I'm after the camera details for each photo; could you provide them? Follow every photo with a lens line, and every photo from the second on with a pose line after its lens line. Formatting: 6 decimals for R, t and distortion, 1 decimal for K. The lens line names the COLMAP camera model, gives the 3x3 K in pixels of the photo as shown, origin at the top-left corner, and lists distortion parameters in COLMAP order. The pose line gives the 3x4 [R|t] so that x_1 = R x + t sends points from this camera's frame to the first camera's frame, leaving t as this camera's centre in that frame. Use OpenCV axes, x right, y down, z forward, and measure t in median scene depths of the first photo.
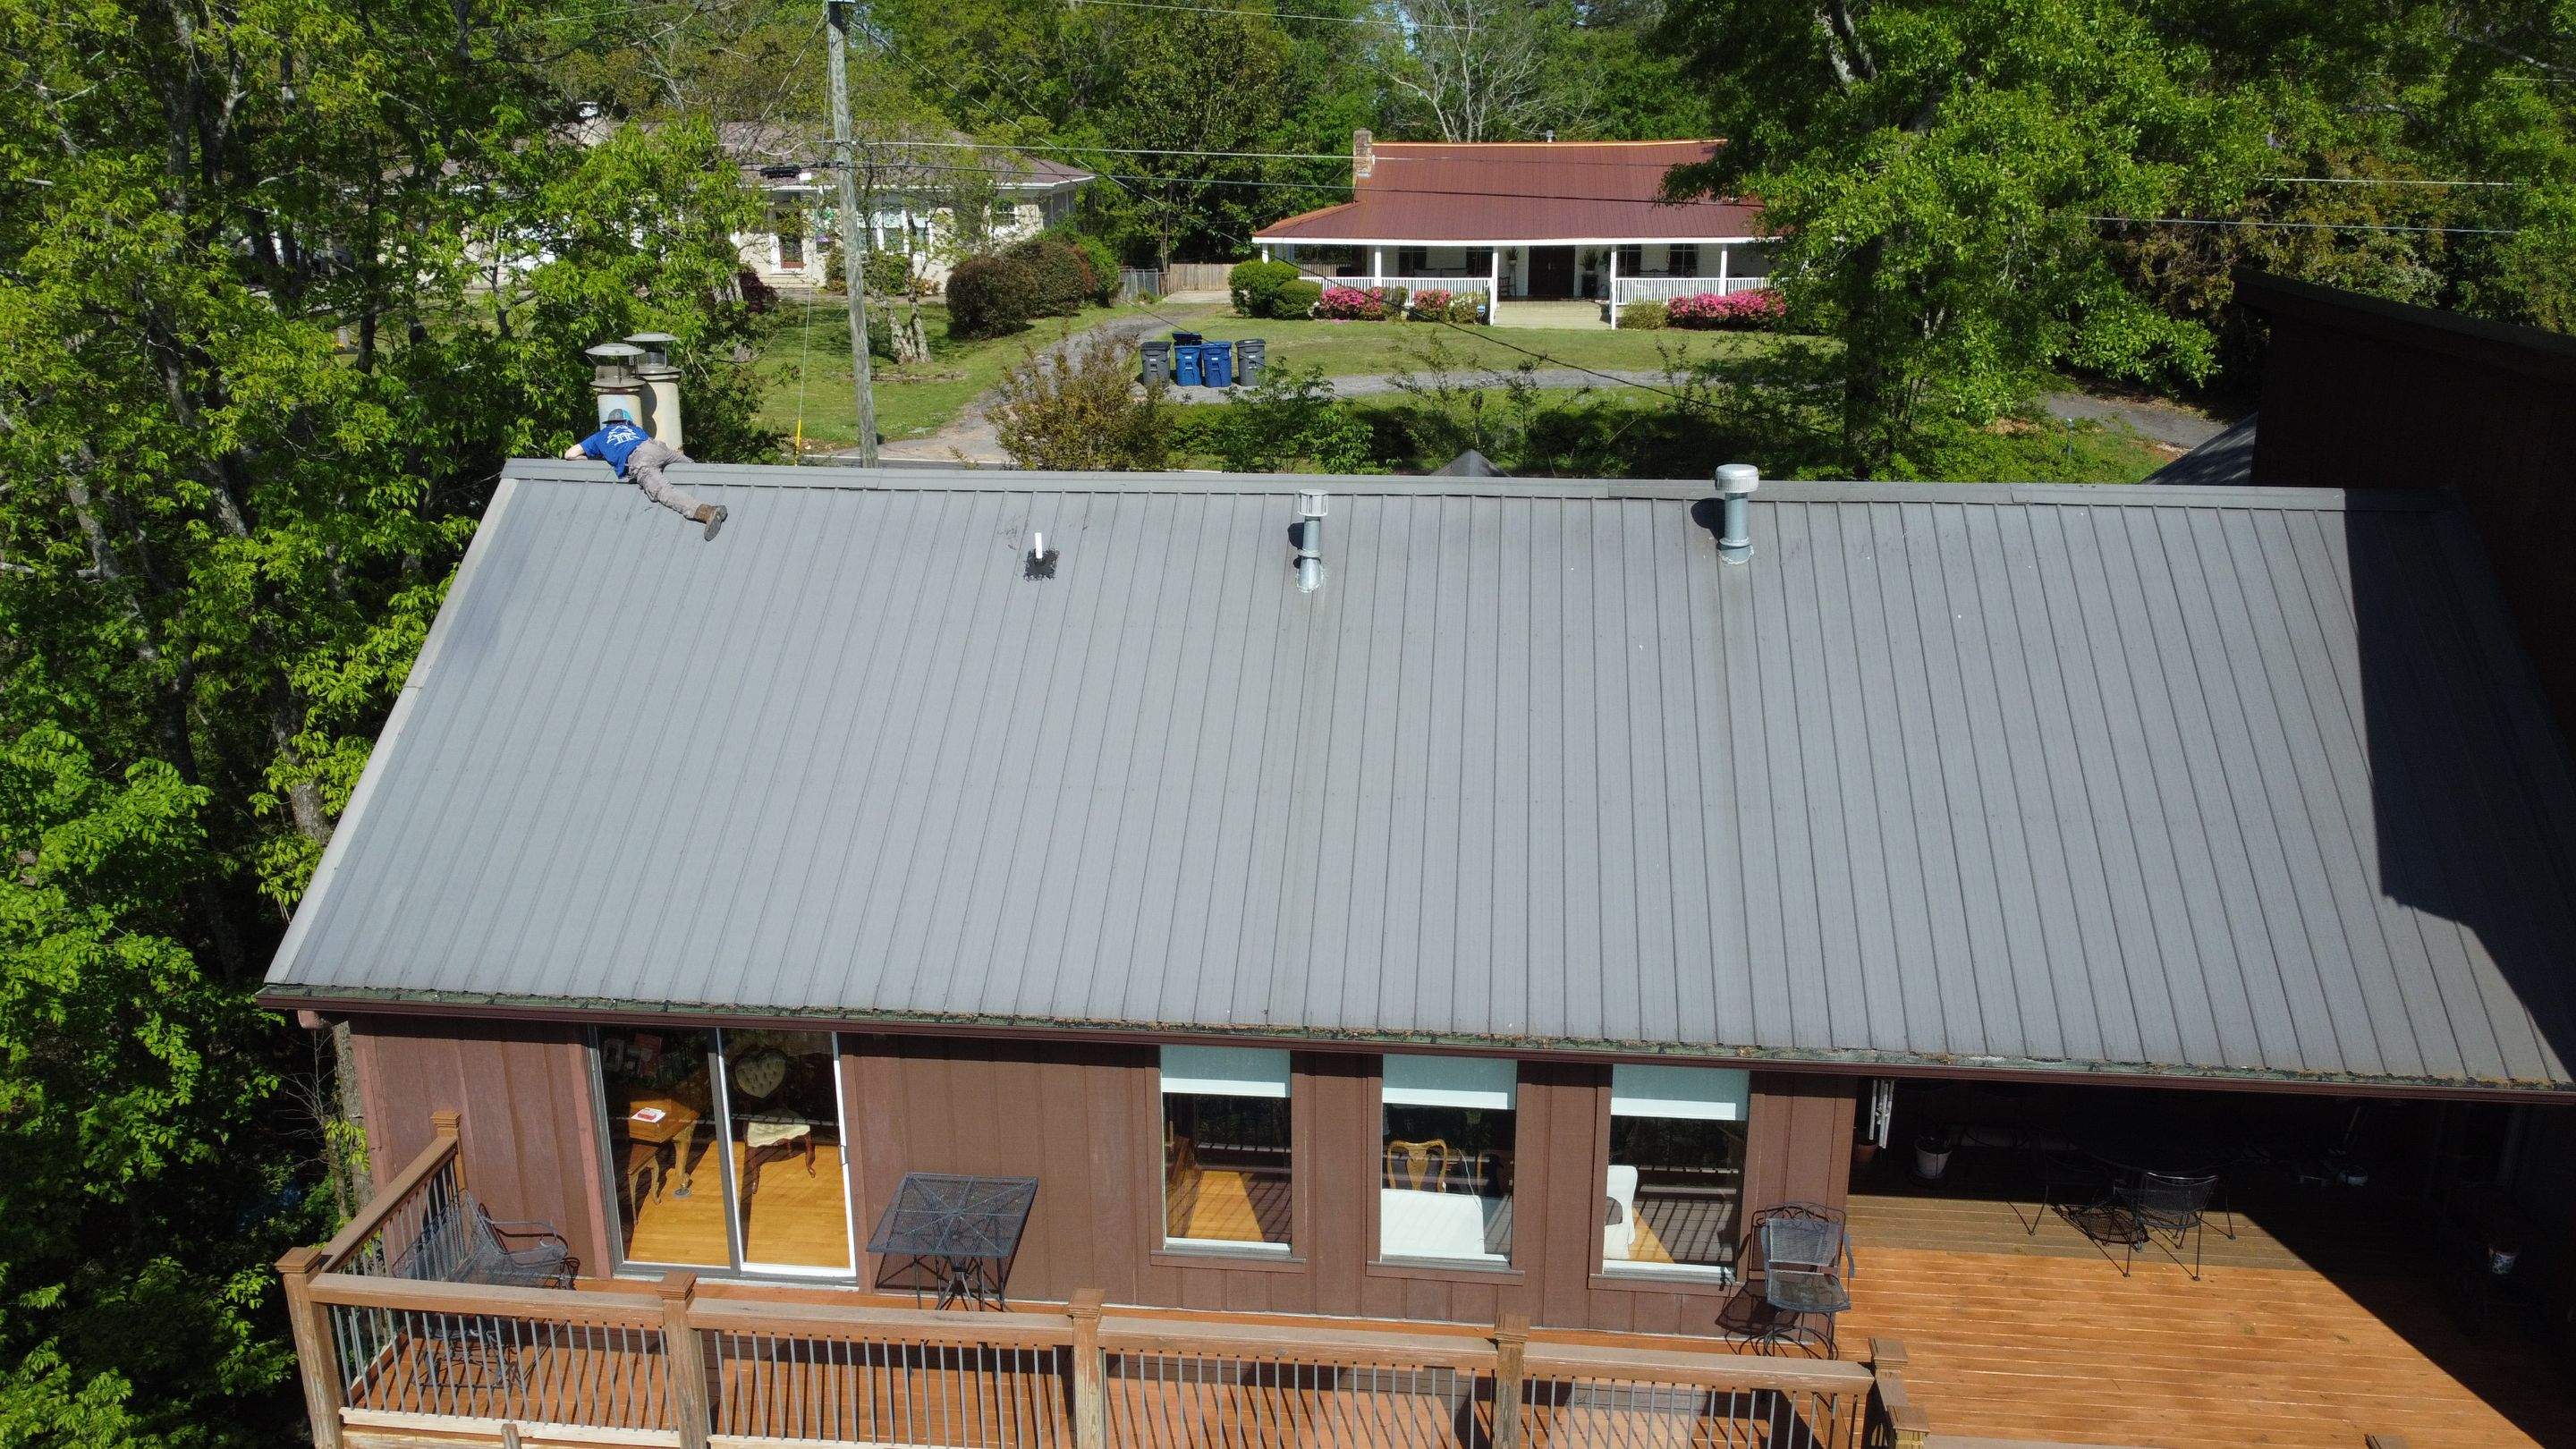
lens RADIAL K [[1906.3, 0, 1273.4], [0, 1906.3, 736.1], [0, 0, 1]] dist [-0.004562, -0.008386]
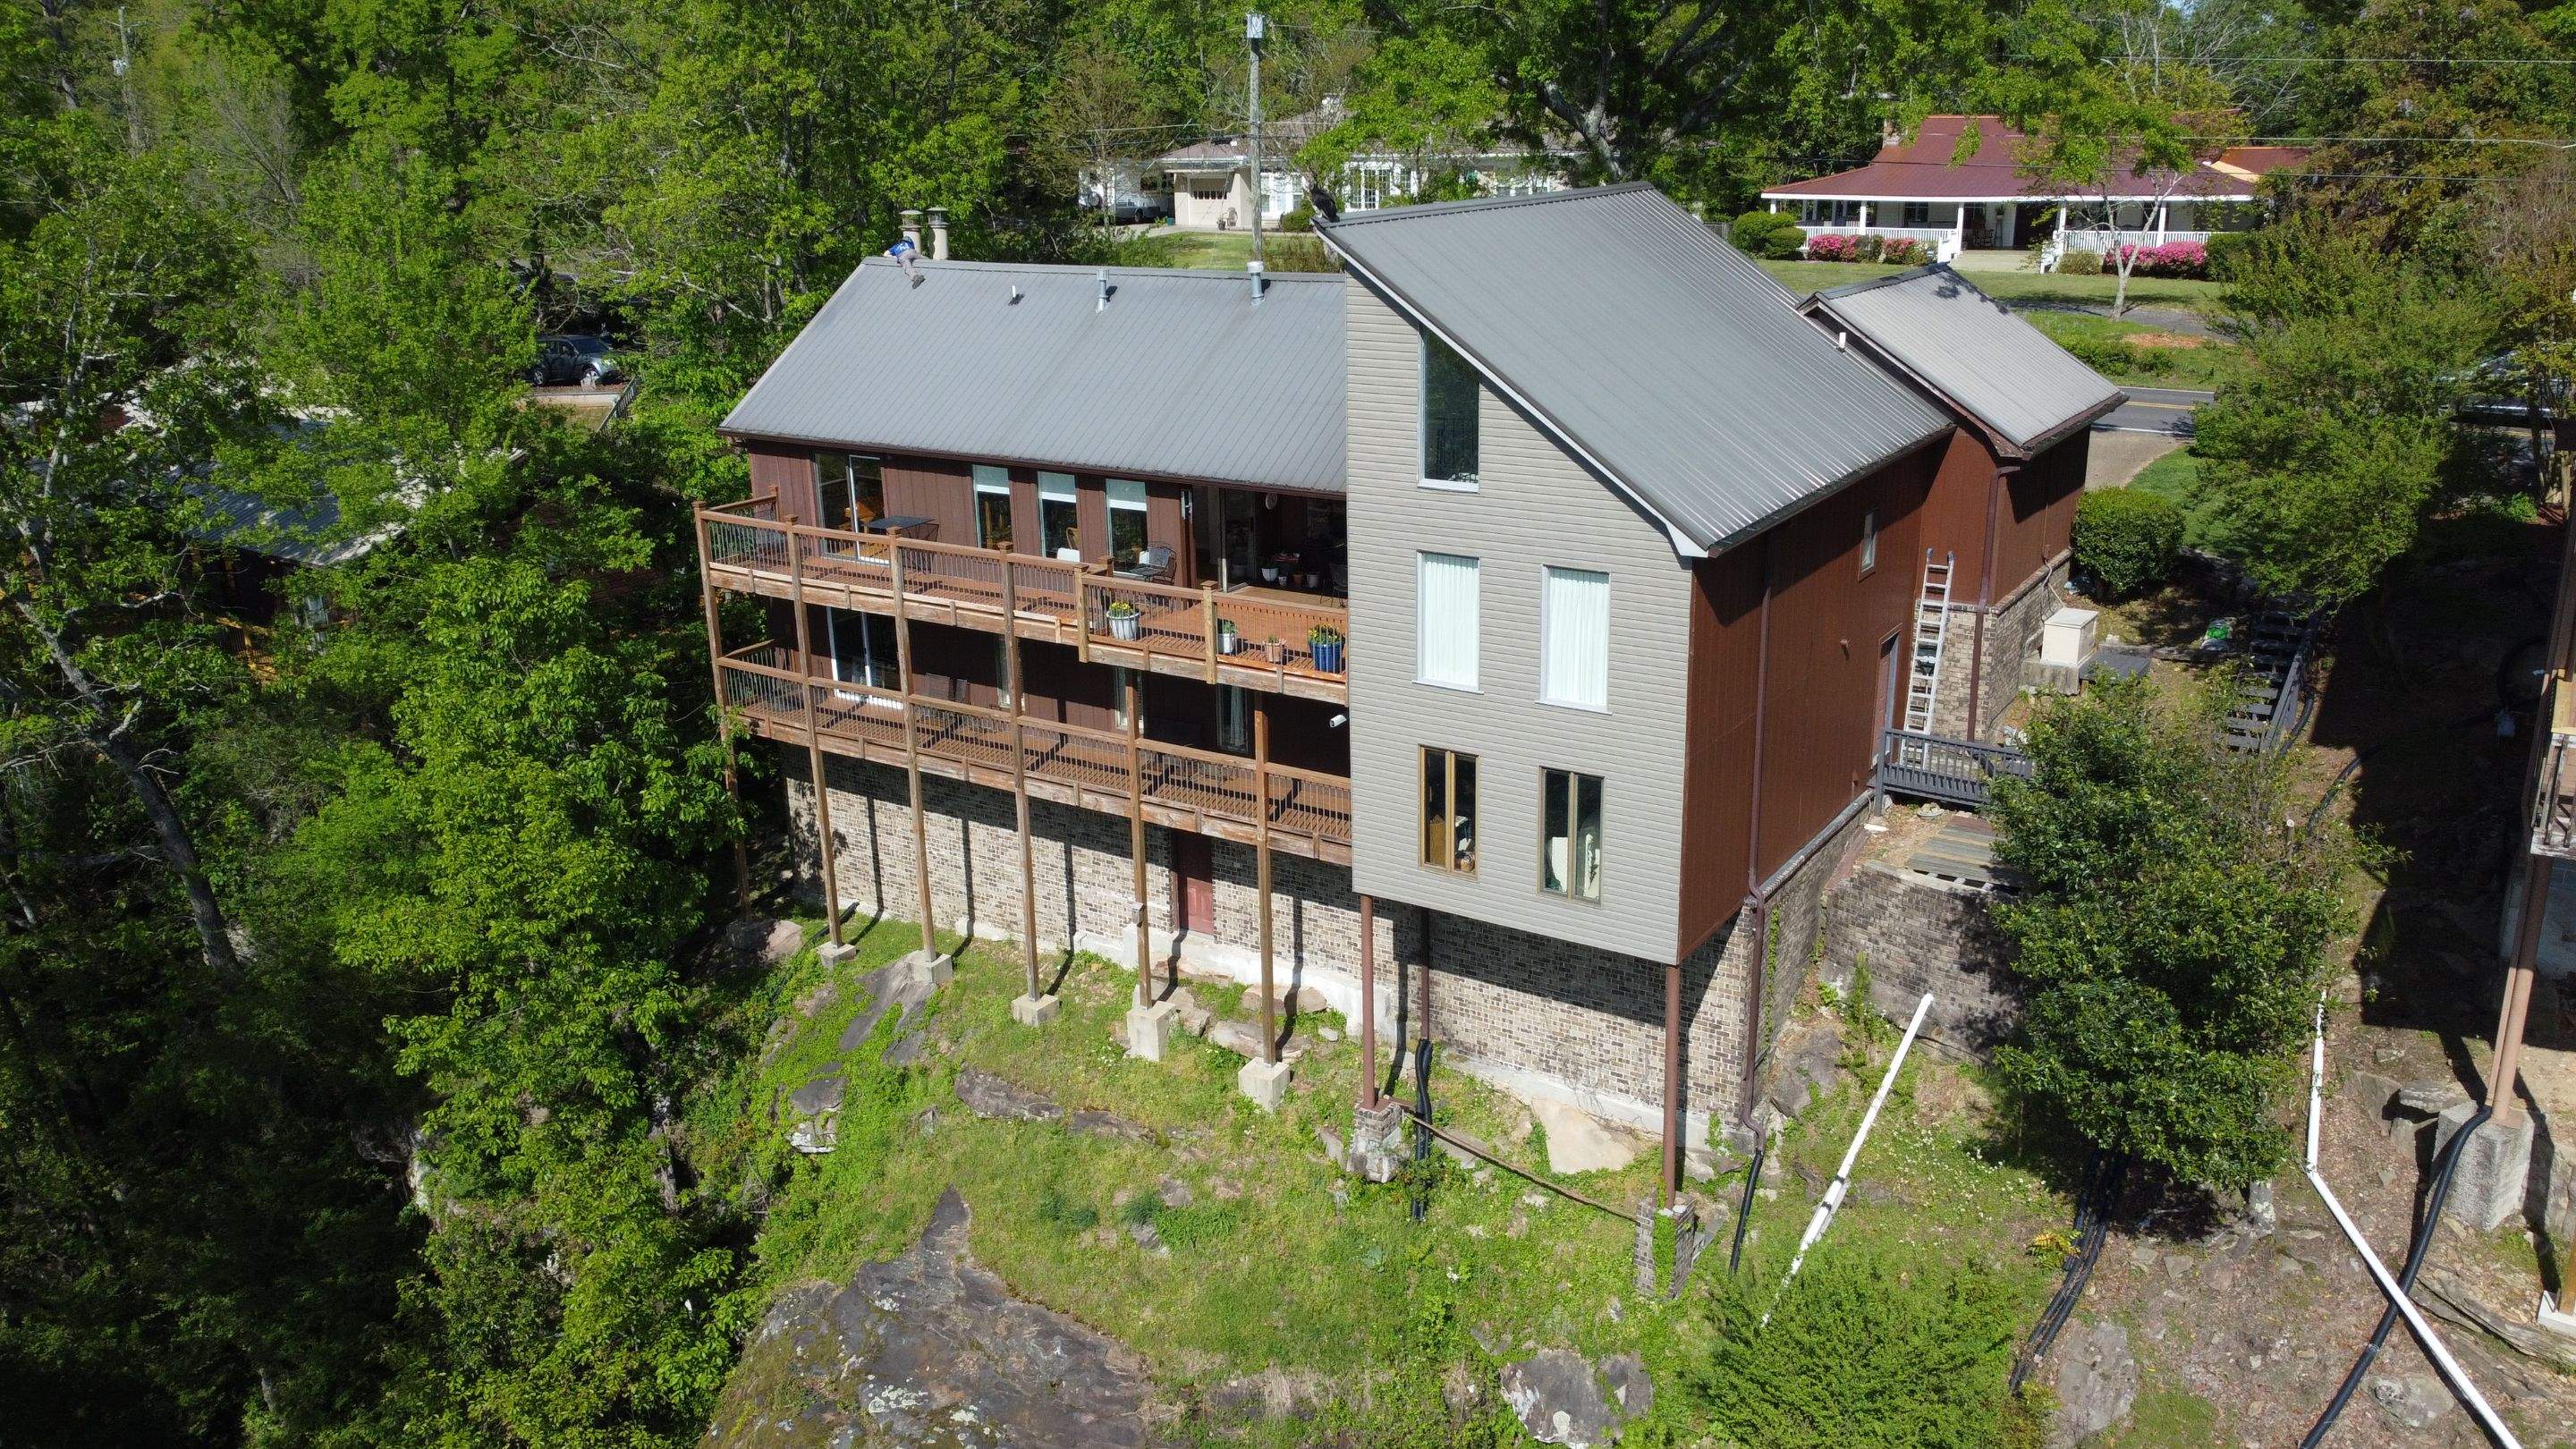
lens RADIAL K [[1916.0, 0, 1279.4], [0, 1916.0, 735.7], [0, 0, 1]] dist [-0.004603, -0.005239]
pose [[0.883770, 0.132203, -0.448857, 0.318150], [-0.127611, 0.990992, 0.040621, 0.075813], [0.450184, 0.021379, 0.892680, -0.238021]]
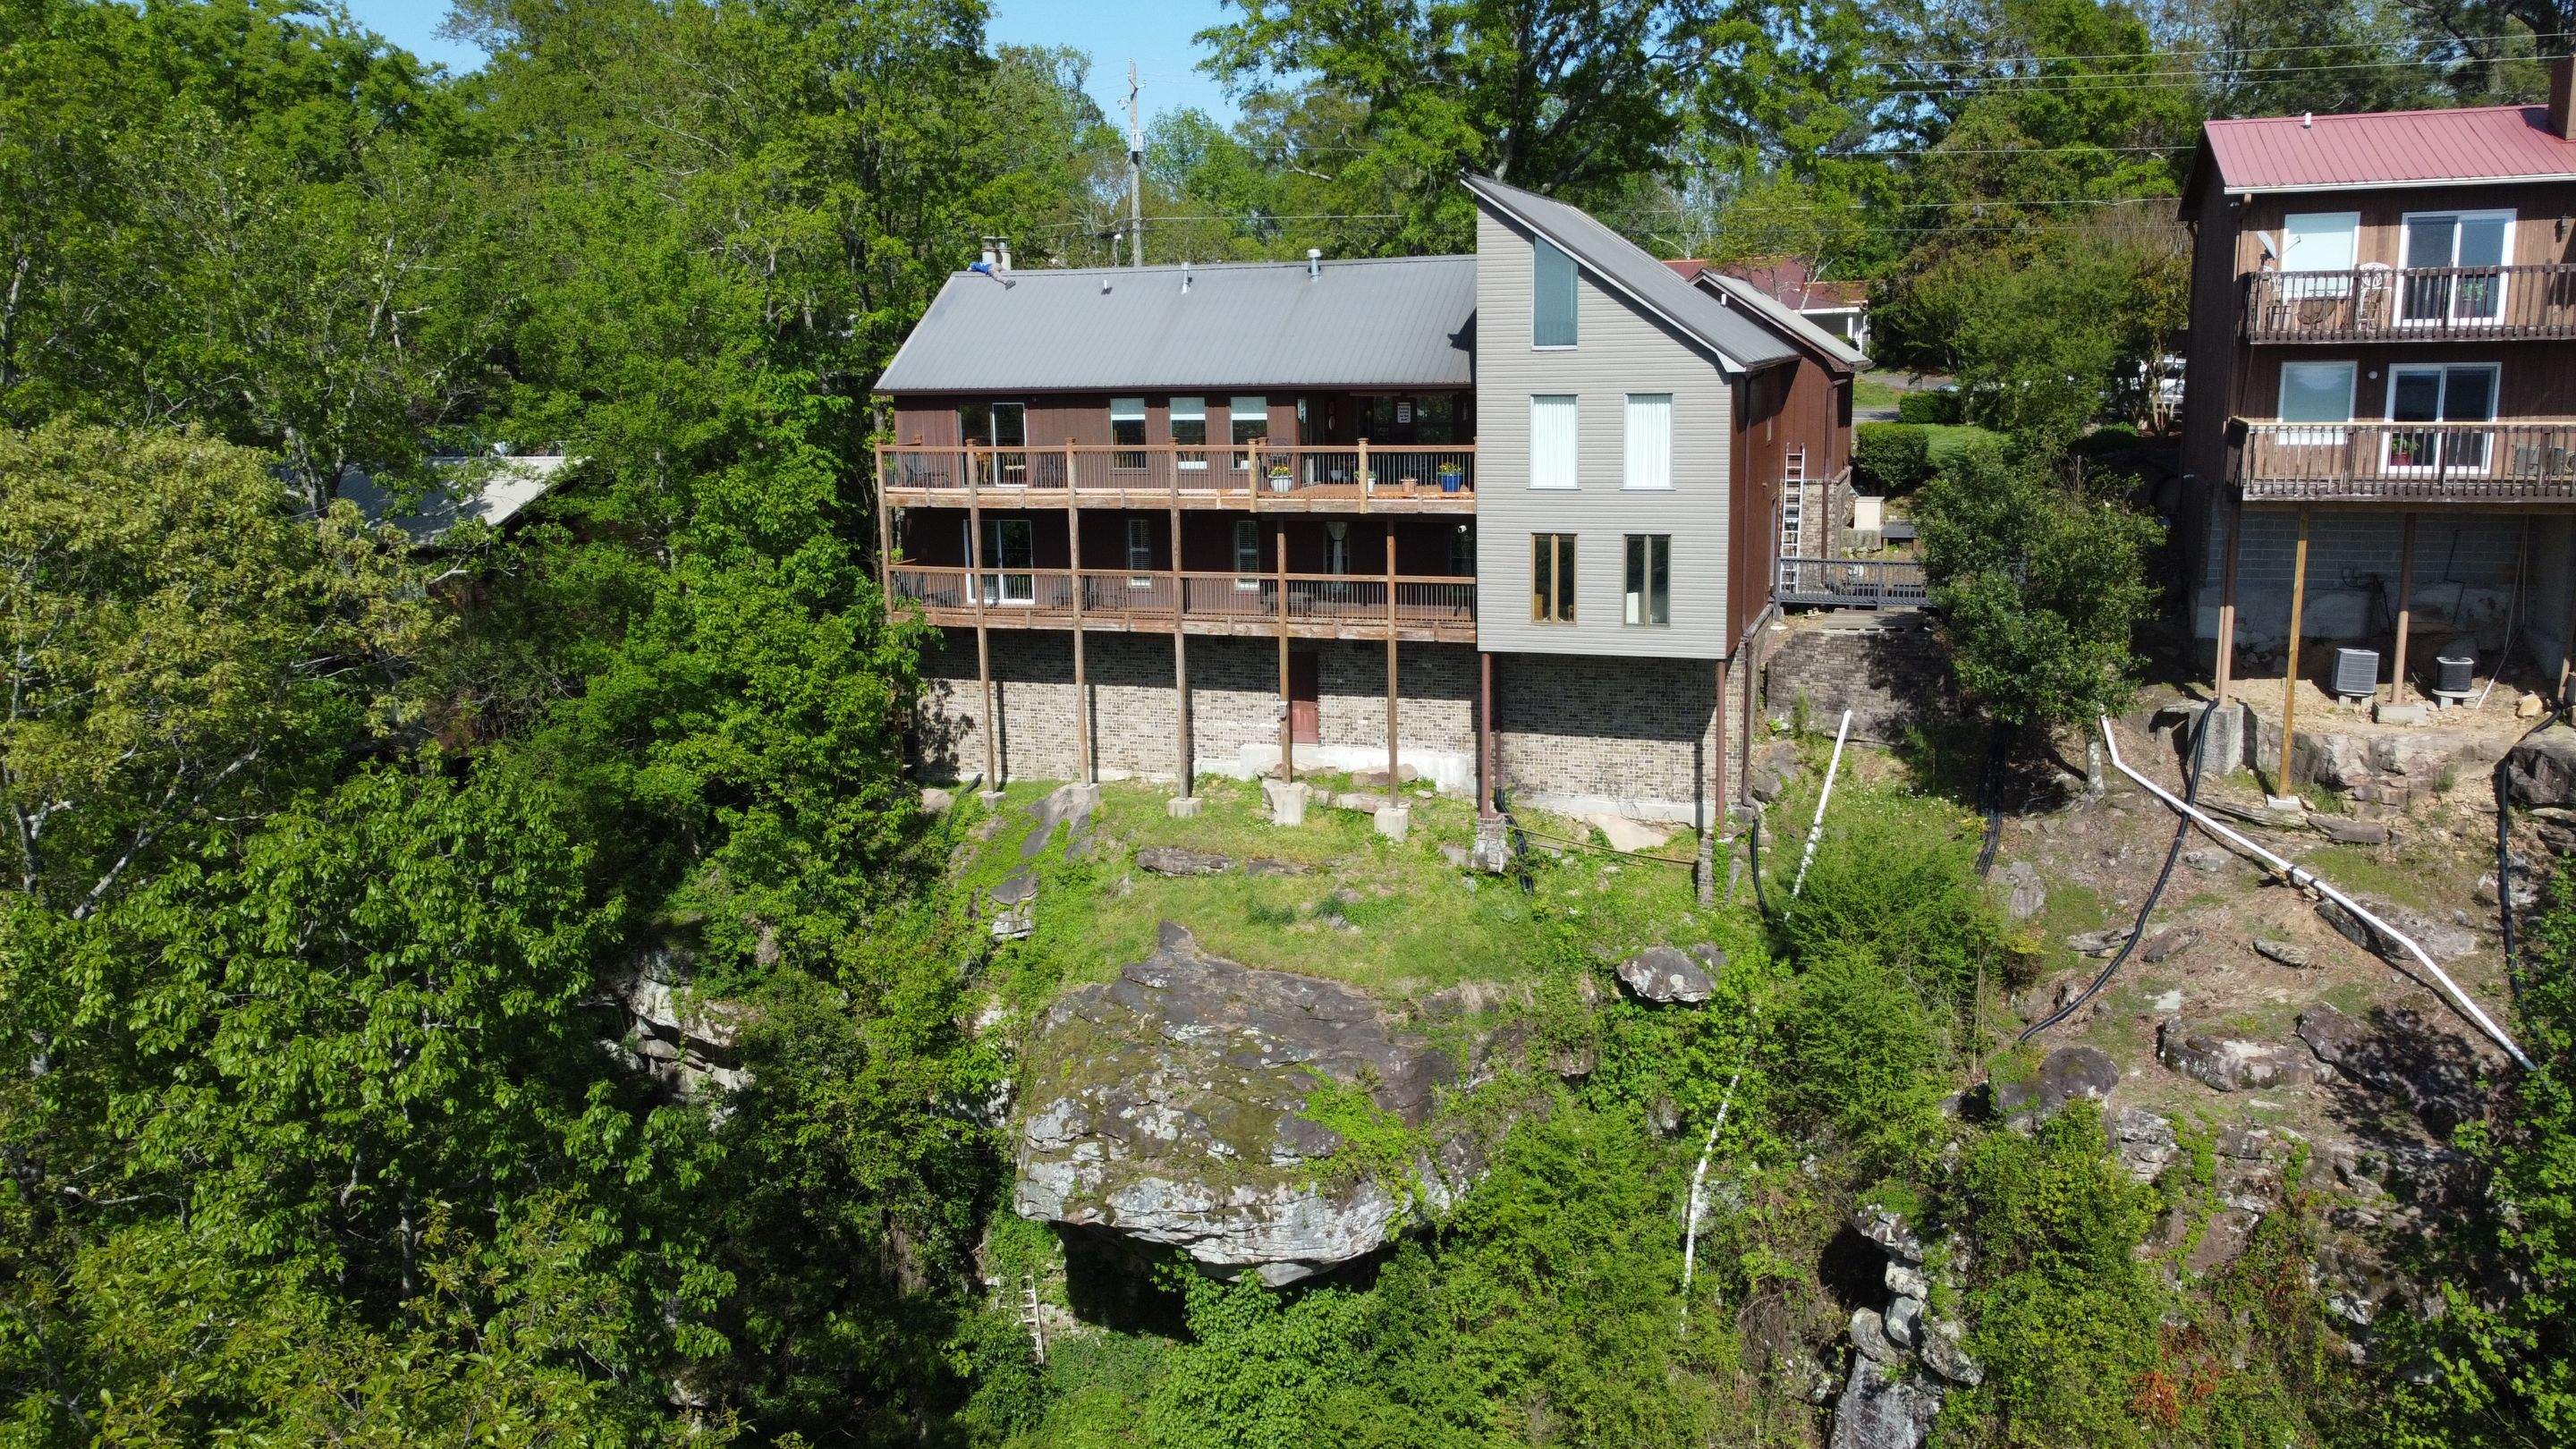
lens RADIAL K [[1906.3, 0, 1273.4], [0, 1906.3, 736.1], [0, 0, 1]] dist [-0.004562, -0.008386]
pose [[0.969532, 0.036316, -0.242258, 0.224207], [-0.061277, 0.993464, -0.096307, 0.222413], [0.237177, 0.108217, 0.965420, -0.453565]]
